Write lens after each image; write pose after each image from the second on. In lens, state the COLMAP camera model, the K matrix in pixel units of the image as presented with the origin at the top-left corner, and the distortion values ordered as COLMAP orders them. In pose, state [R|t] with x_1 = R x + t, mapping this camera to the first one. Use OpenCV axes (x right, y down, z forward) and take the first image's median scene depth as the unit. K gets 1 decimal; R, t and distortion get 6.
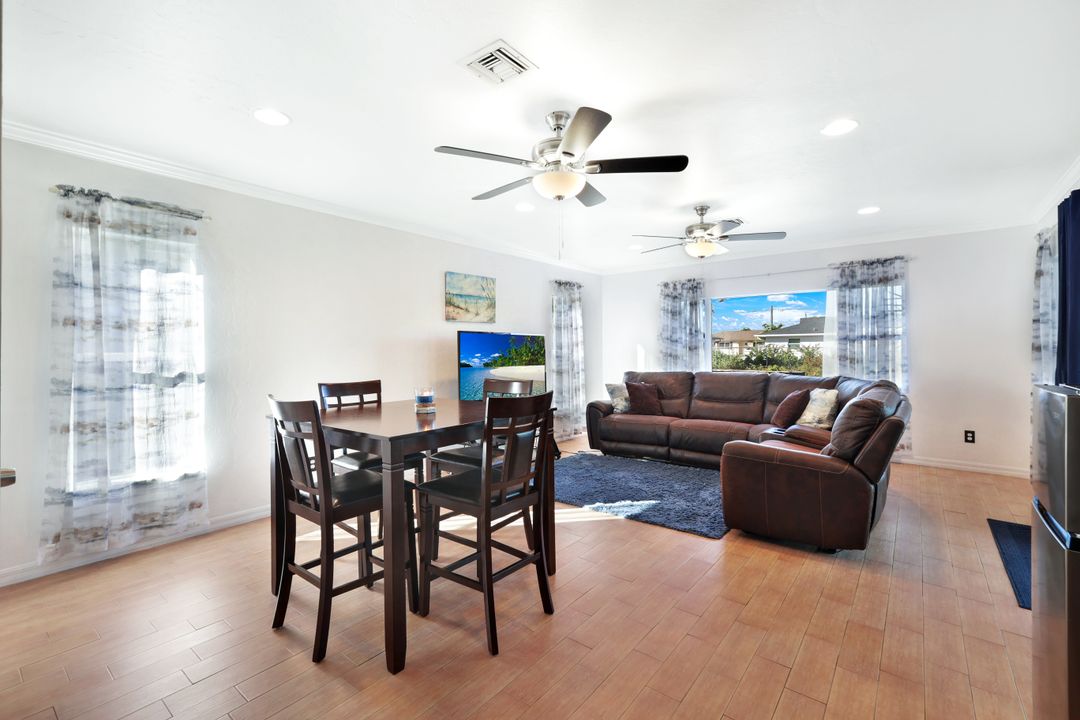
lens RADIAL K [[482.5, 0, 540.4], [0, 482.5, 345.4], [0, 0, 1]] dist [0.001769, 0.000100]
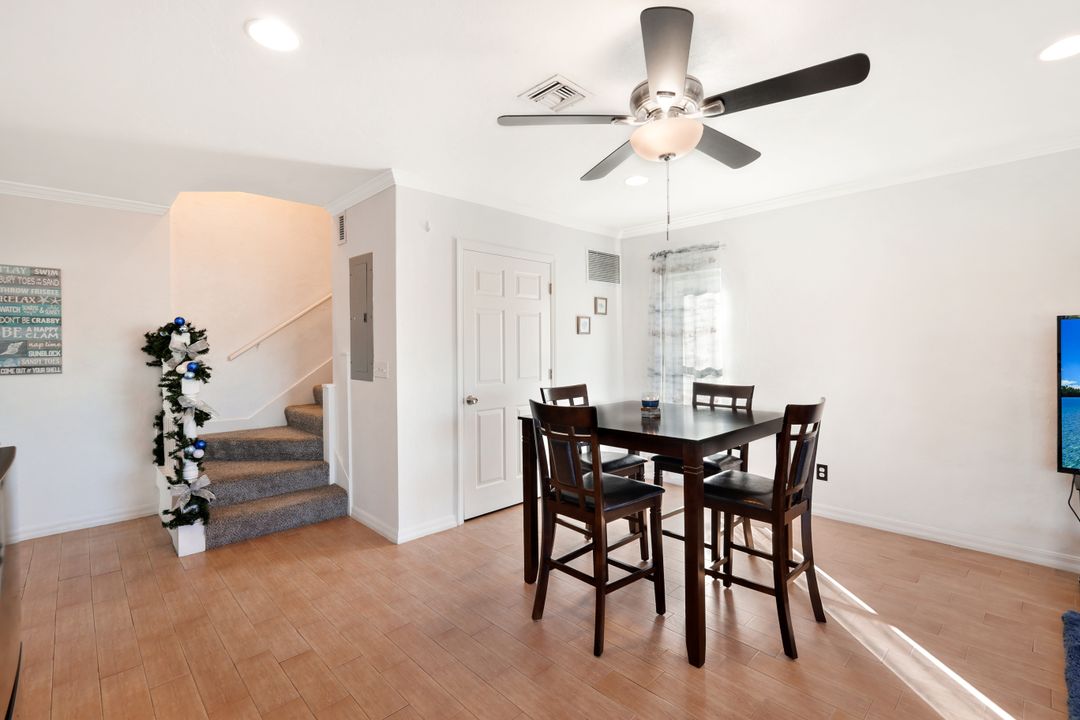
lens RADIAL K [[482.5, 0, 540.4], [0, 482.5, 345.4], [0, 0, 1]] dist [0.001769, 0.000100]
pose [[-0.153572, 0.000847, -0.988137, 0.687634], [0.017422, 0.999847, -0.001851, -0.010493], [0.987984, -0.017500, -0.153563, 0.791878]]
